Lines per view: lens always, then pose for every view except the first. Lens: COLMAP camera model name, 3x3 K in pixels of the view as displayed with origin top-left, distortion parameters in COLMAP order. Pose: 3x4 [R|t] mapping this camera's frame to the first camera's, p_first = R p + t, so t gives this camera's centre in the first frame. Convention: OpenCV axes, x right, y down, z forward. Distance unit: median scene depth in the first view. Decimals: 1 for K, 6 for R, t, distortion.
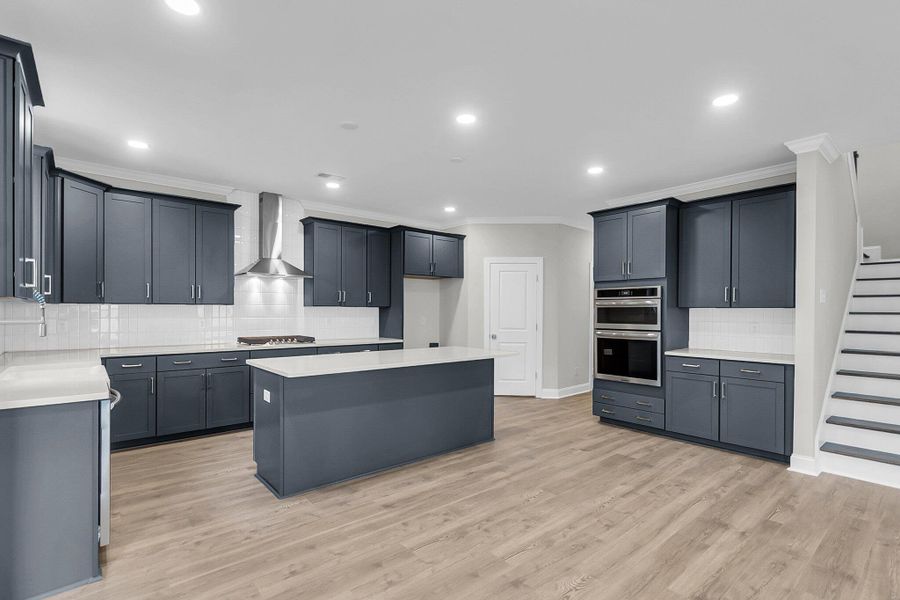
lens RADIAL K [[422.5, 0, 449.0], [0, 422.5, 314.2], [0, 0, 1]] dist [0.002716, 0.000473]
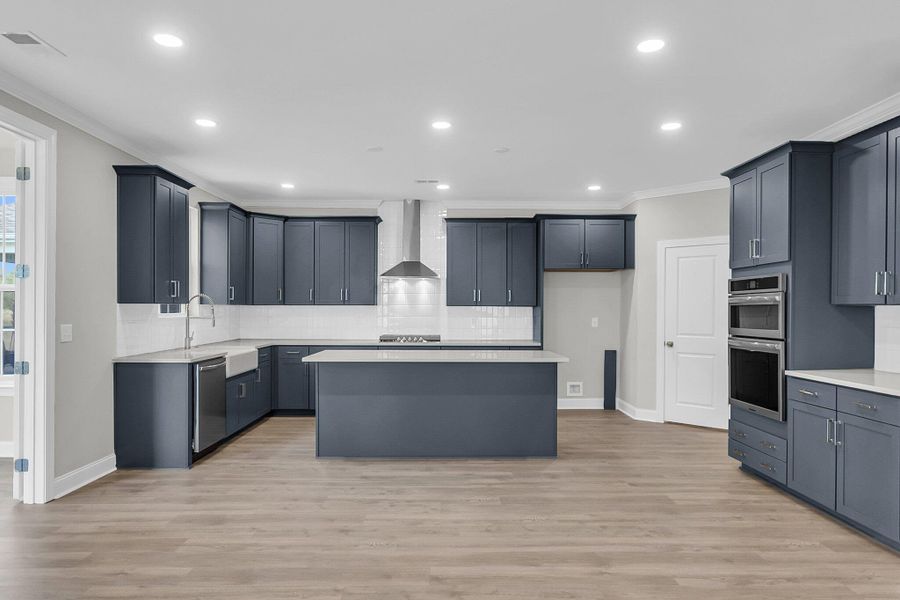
lens RADIAL K [[556.0, 0, 449.1], [0, 556.0, 314.7], [0, 0, 1]] dist [0.001485, 0.000028]
pose [[0.776447, 0.003691, -0.630172, 0.646753], [-0.004333, 0.999990, 0.000519, 0.001554], [0.630168, 0.002327, 0.776455, -0.031353]]
